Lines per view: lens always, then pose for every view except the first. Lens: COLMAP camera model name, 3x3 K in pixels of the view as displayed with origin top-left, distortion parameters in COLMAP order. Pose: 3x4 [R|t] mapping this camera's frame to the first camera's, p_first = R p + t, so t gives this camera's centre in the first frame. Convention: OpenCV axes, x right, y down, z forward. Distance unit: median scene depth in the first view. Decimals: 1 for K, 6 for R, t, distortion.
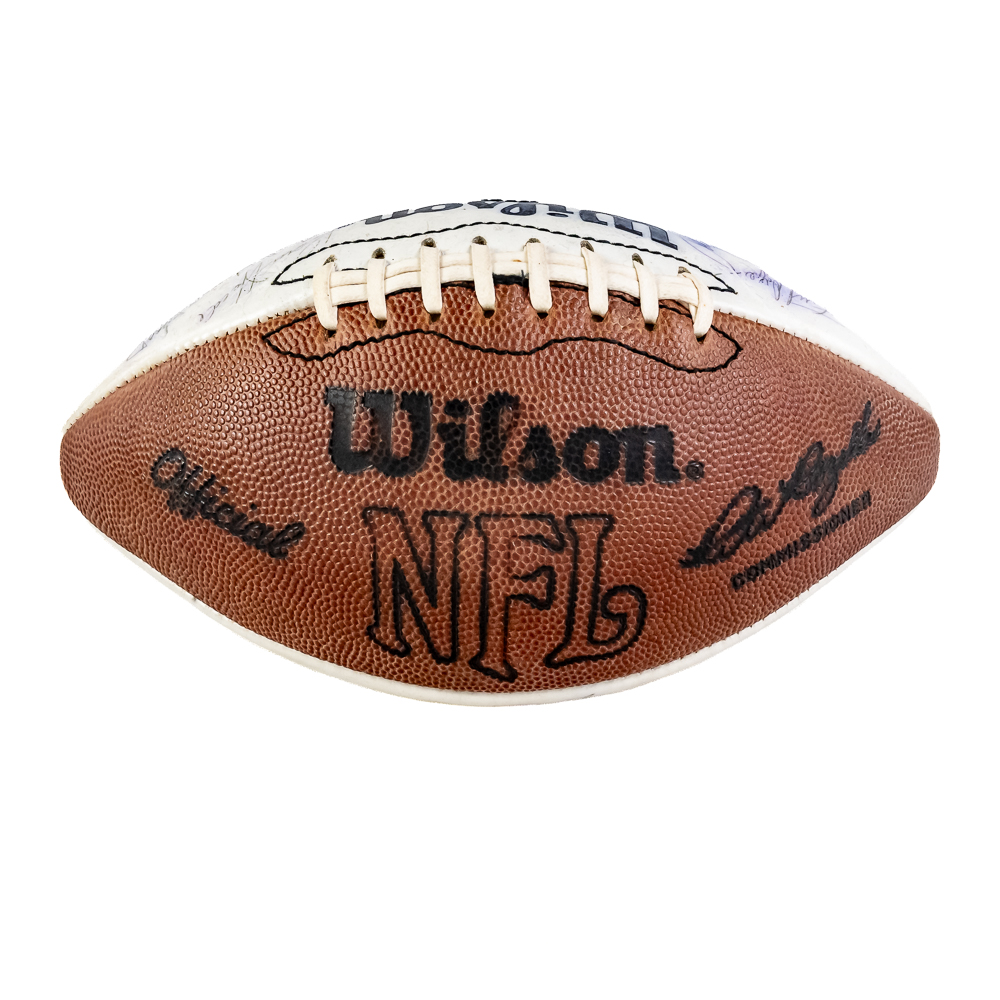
lens RADIAL K [[1219.5, 0, 500.0], [0, 1219.5, 500.0], [0, 0, 1]] dist [-0.005544, -0.003218]
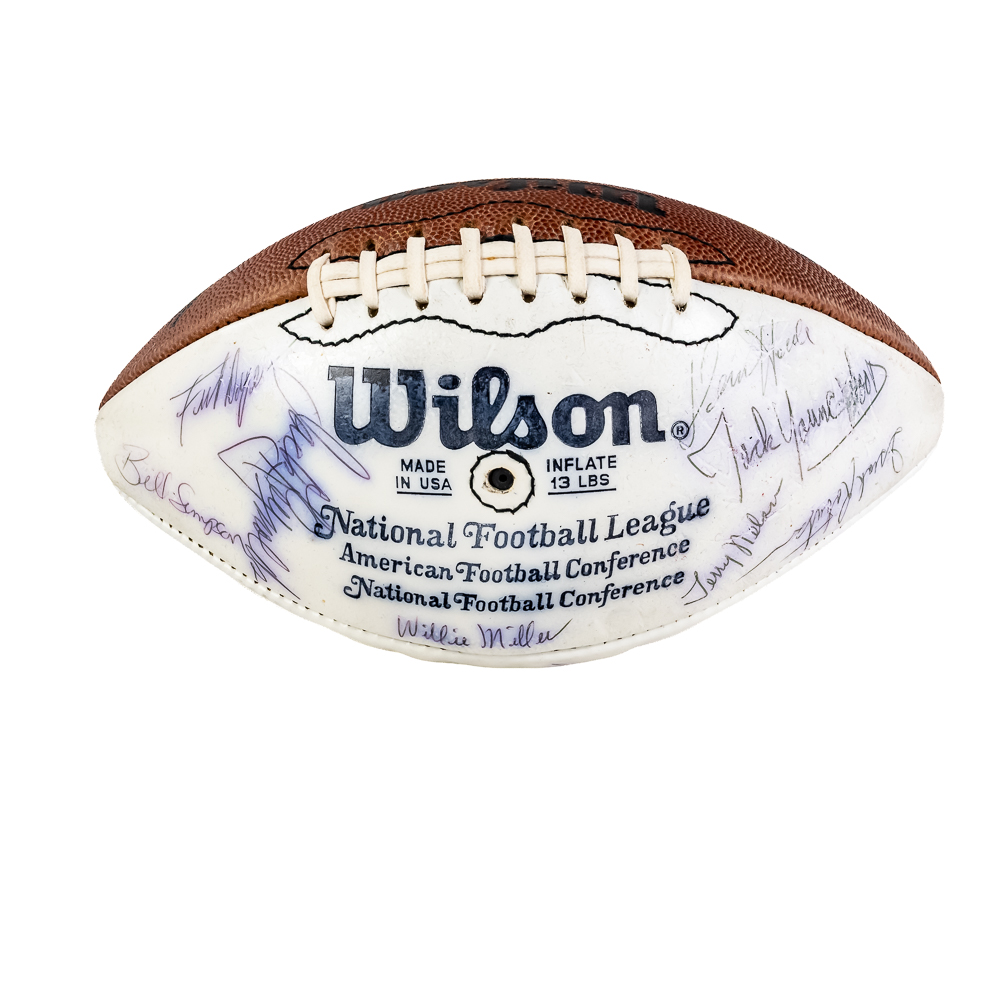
lens RADIAL K [[1306.1, 0, 500.0], [0, 1306.1, 500.0], [0, 0, 1]] dist [0.006136, 0.009183]
pose [[-0.998747, 0.027271, 0.041959, -0.035133], [0.027802, -0.394781, 0.918355, -1.323647], [0.041609, 0.918370, 0.393528, 0.773699]]
